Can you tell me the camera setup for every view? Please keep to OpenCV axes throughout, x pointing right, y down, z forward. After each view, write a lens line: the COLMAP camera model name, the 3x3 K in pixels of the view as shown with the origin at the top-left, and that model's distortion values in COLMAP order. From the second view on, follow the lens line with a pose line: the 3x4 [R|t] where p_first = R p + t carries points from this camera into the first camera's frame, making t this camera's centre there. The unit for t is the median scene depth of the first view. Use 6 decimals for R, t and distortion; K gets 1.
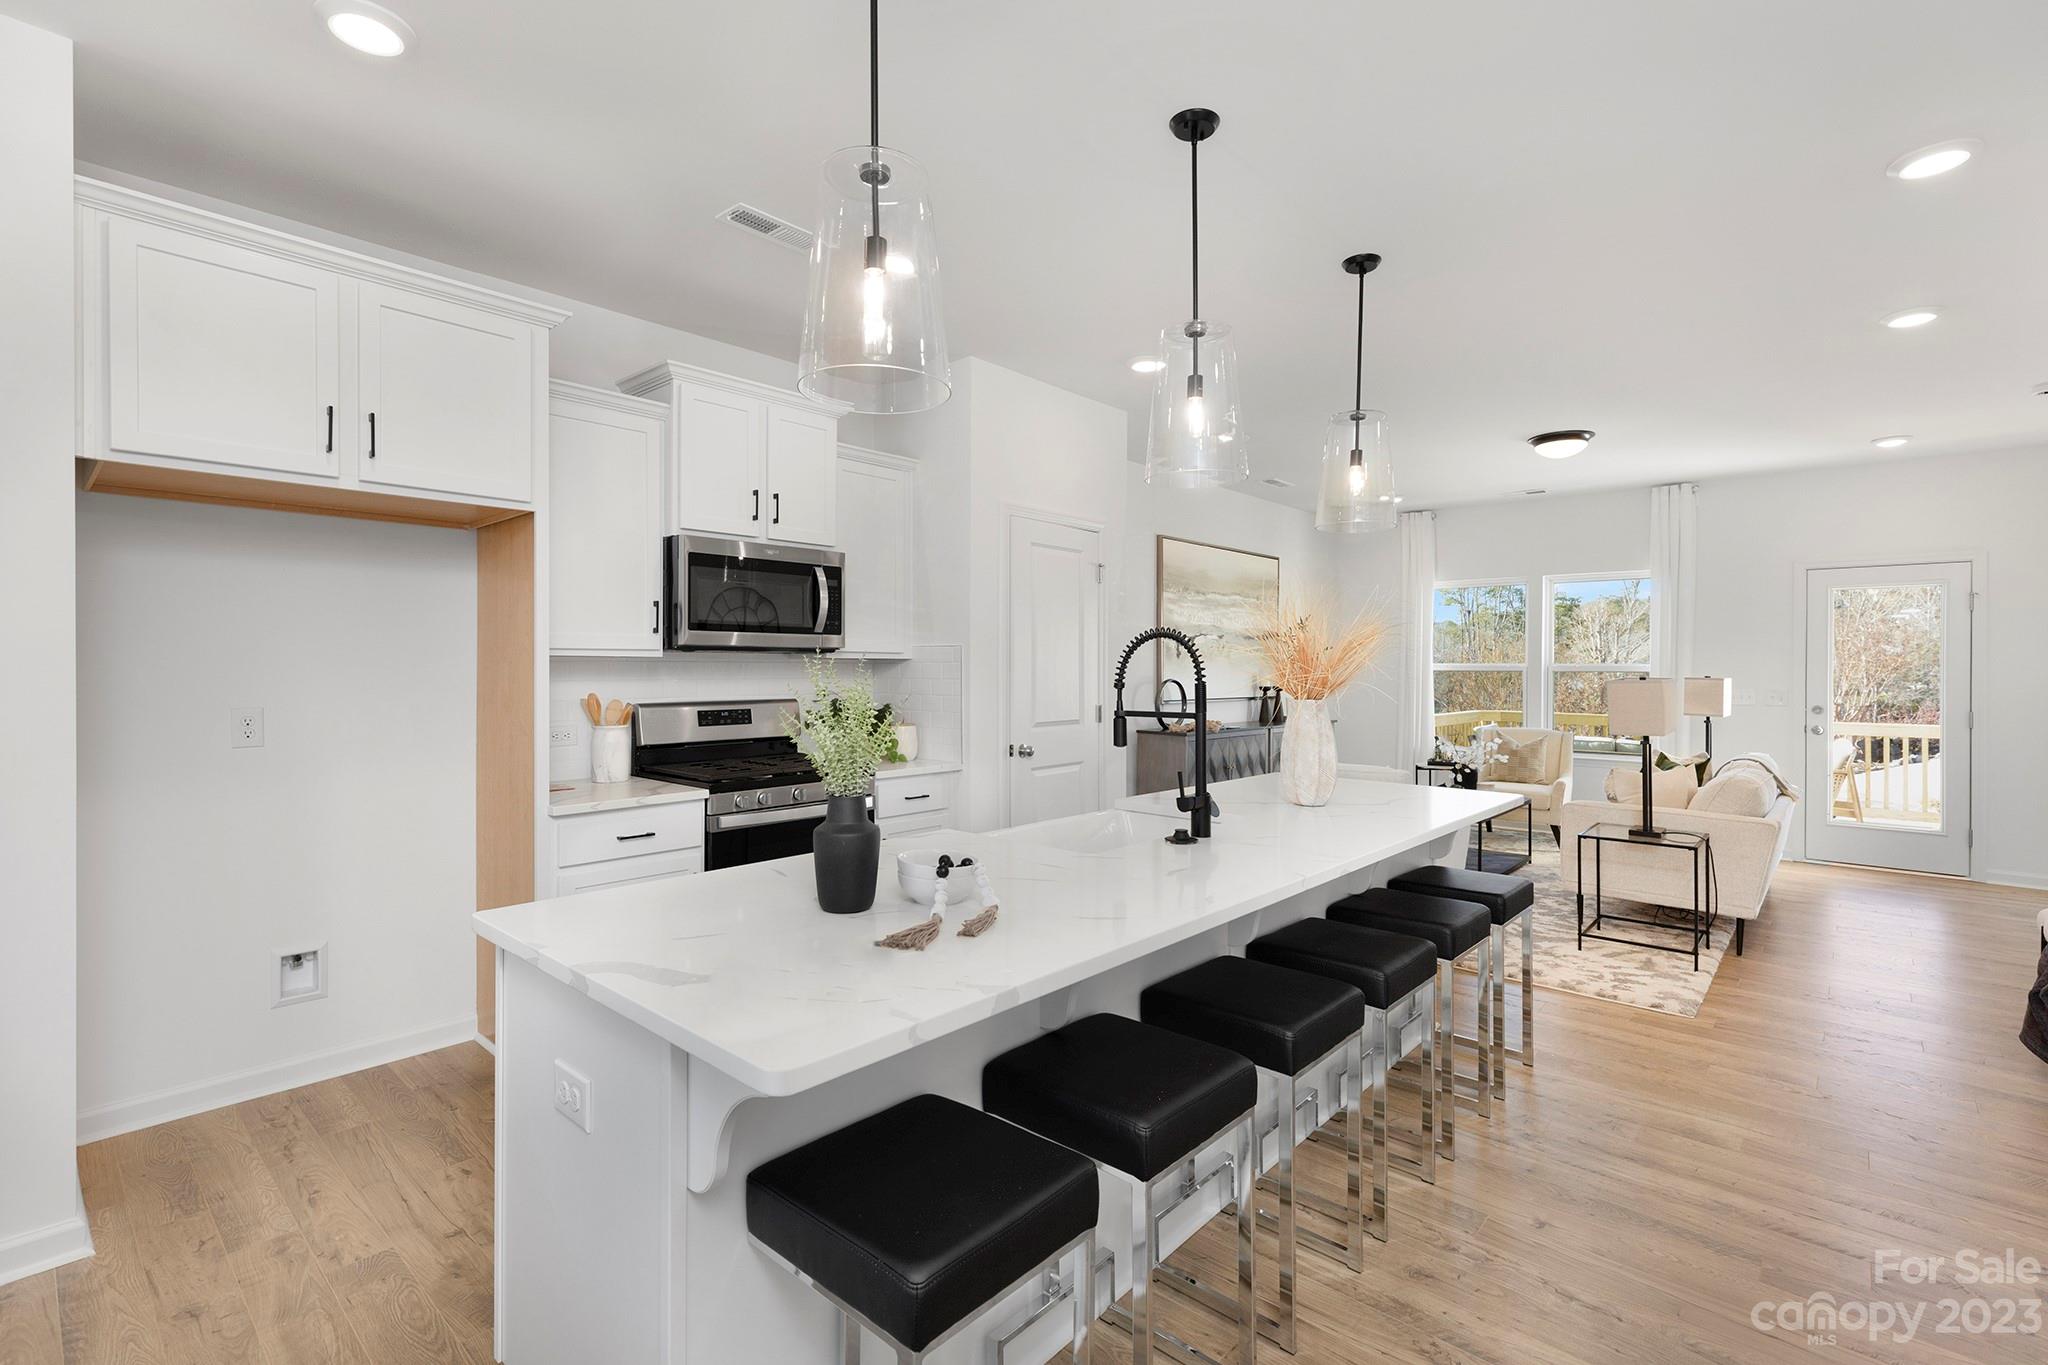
lens RADIAL K [[932.7, 0, 1016.8], [0, 932.7, 674.4], [0, 0, 1]] dist [0.000357, -0.000994]
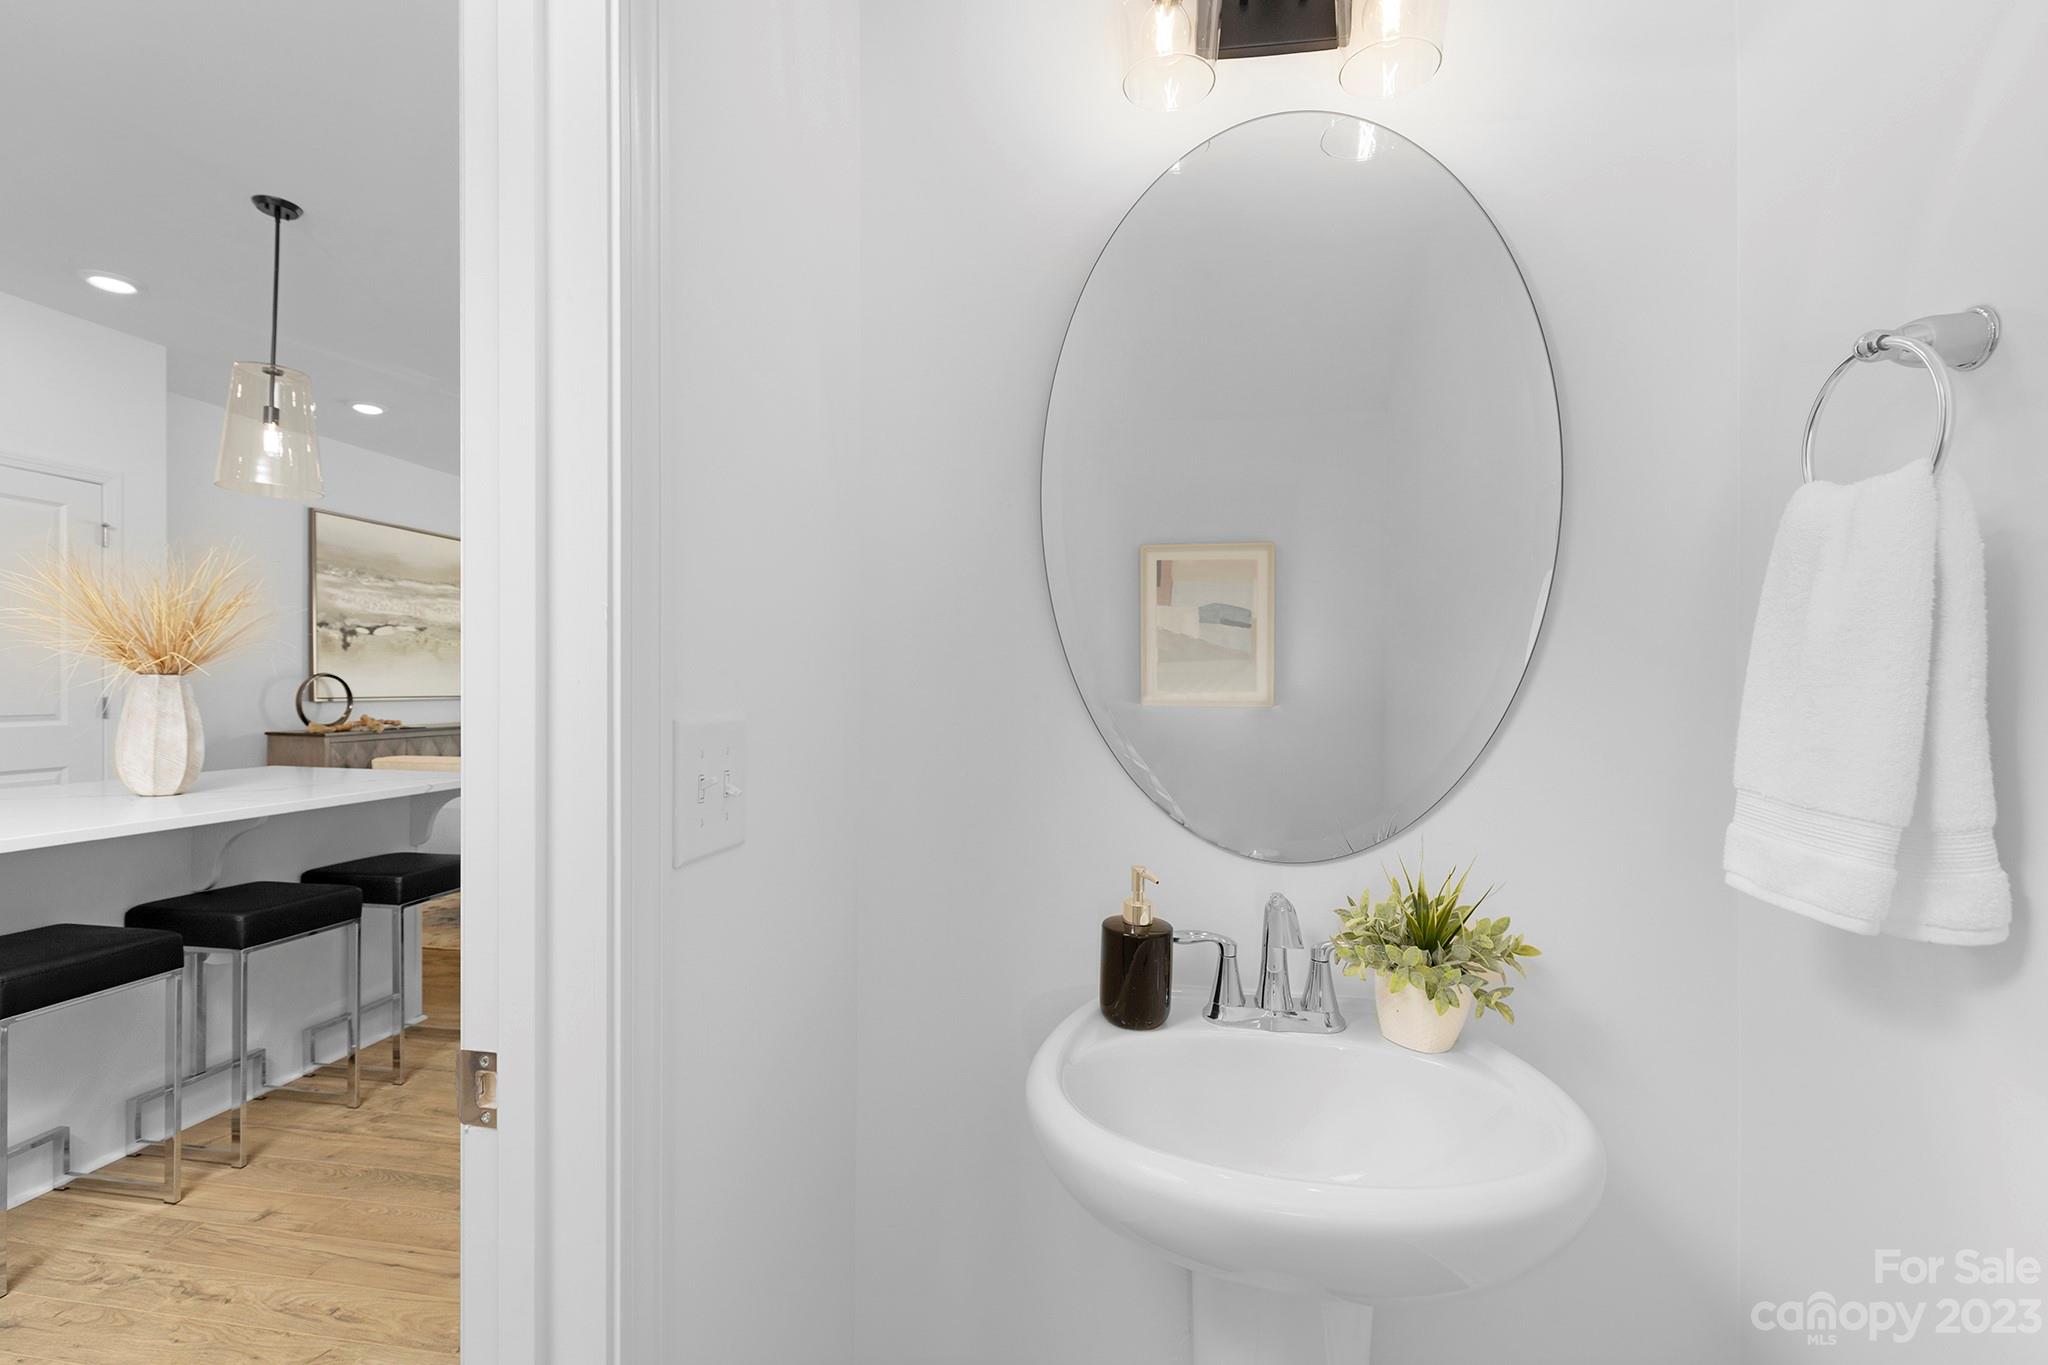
lens RADIAL K [[942.5, 0, 987.7], [0, 942.5, 694.1], [0, 0, 1]] dist [0.003475, 0.000562]
pose [[0.864332, 0.001018, 0.502921, 0.246028], [-0.004789, 0.999969, 0.006206, 0.015377], [-0.502899, -0.007772, 0.864310, -0.075632]]
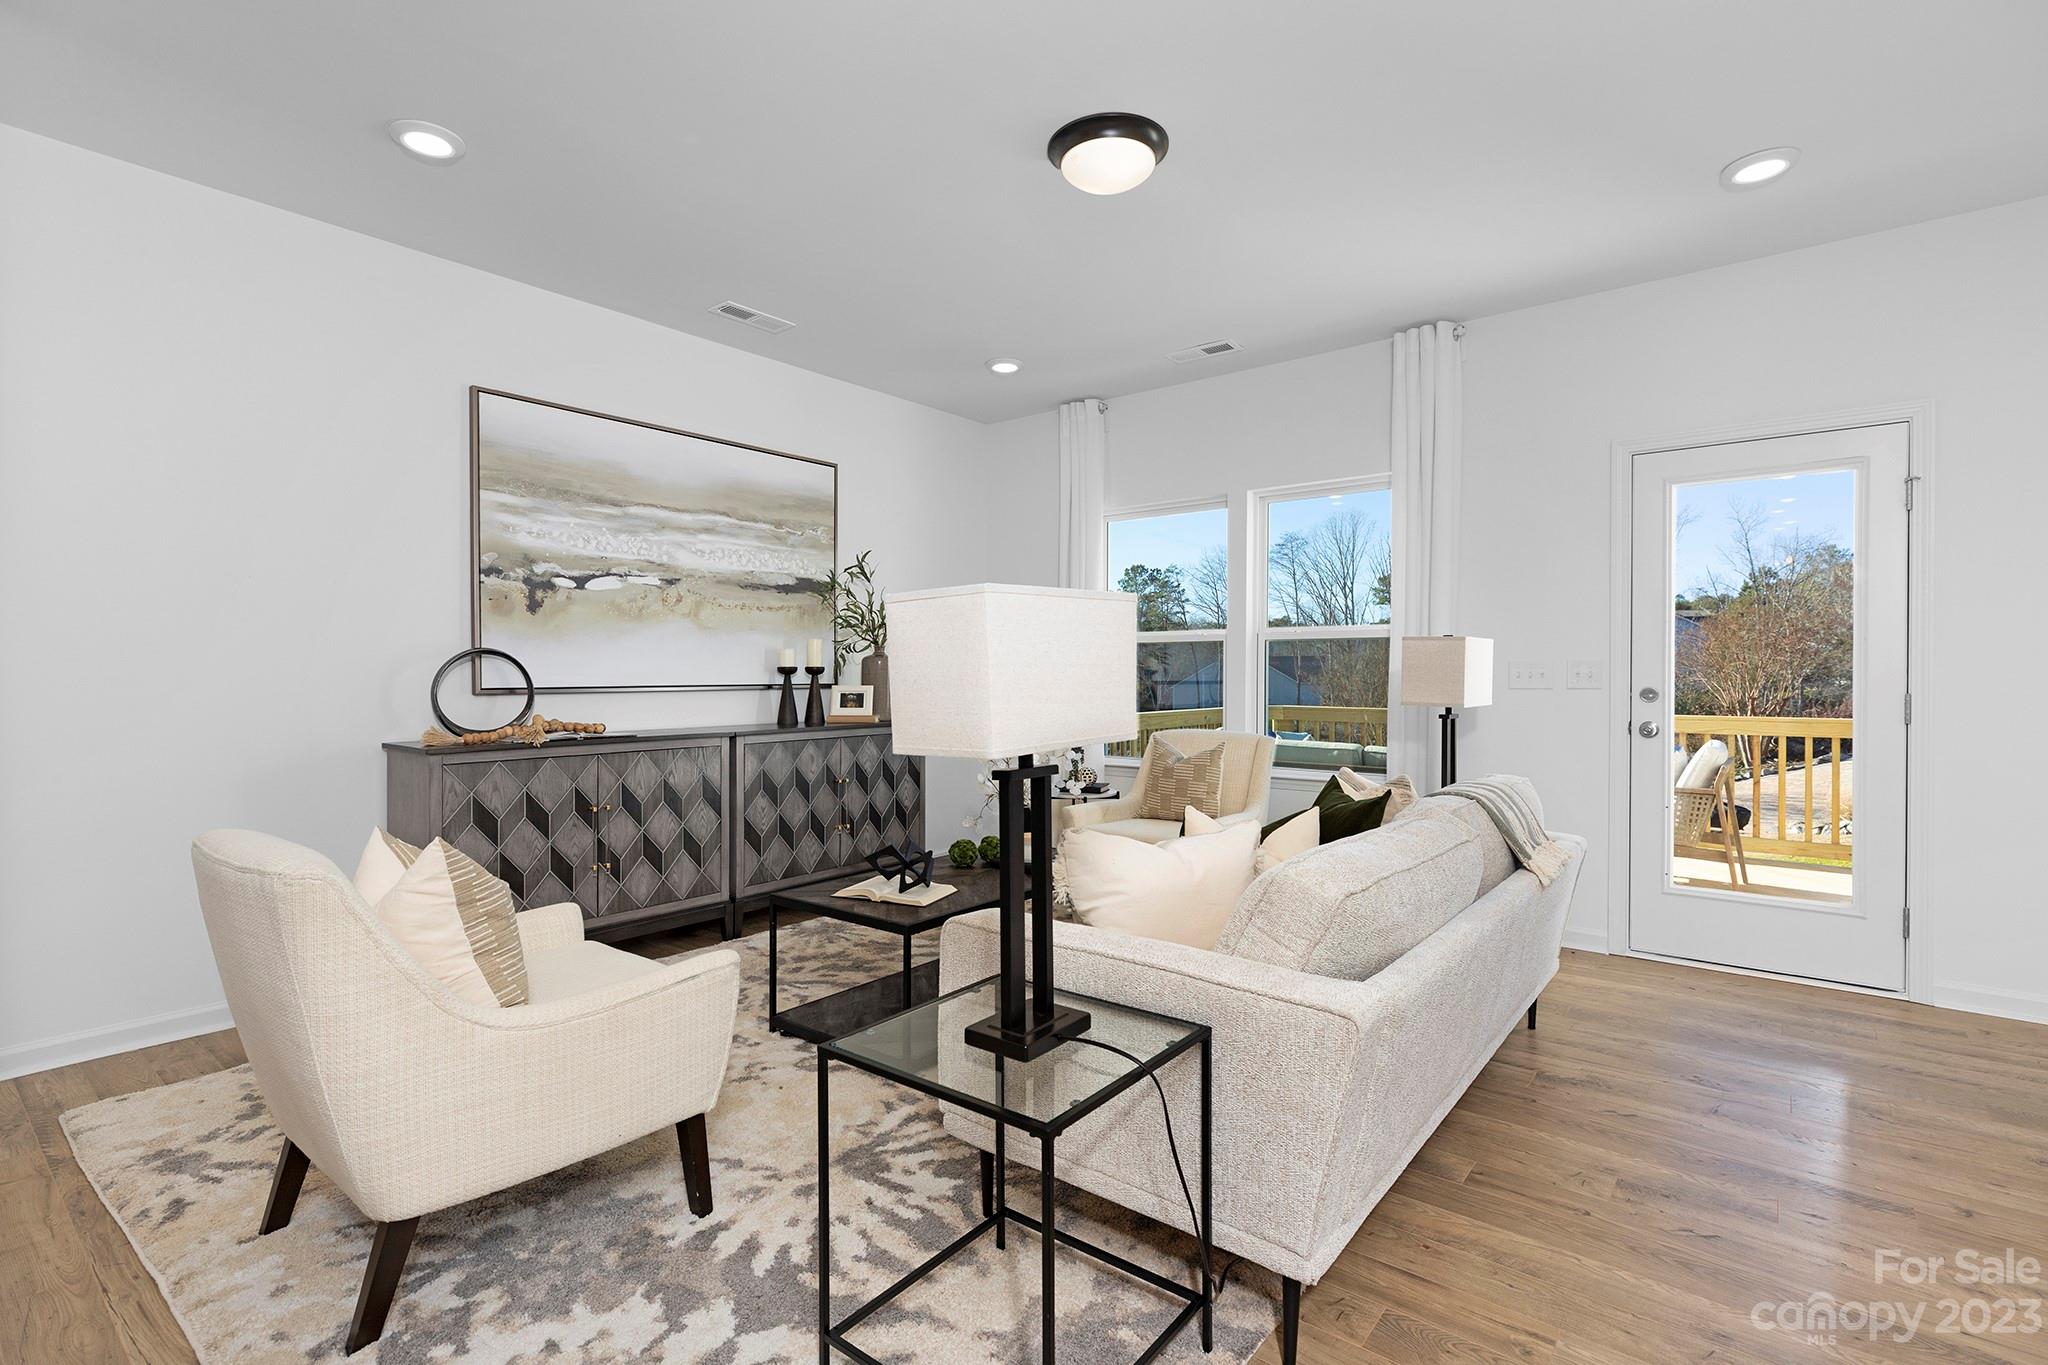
lens RADIAL K [[942.5, 0, 987.7], [0, 942.5, 694.1], [0, 0, 1]] dist [0.003475, 0.000562]
pose [[0.999242, -0.009937, 0.037630, 0.417205], [0.009305, 0.999813, 0.016927, 0.023766], [-0.037791, -0.016564, 0.999148, 0.418154]]
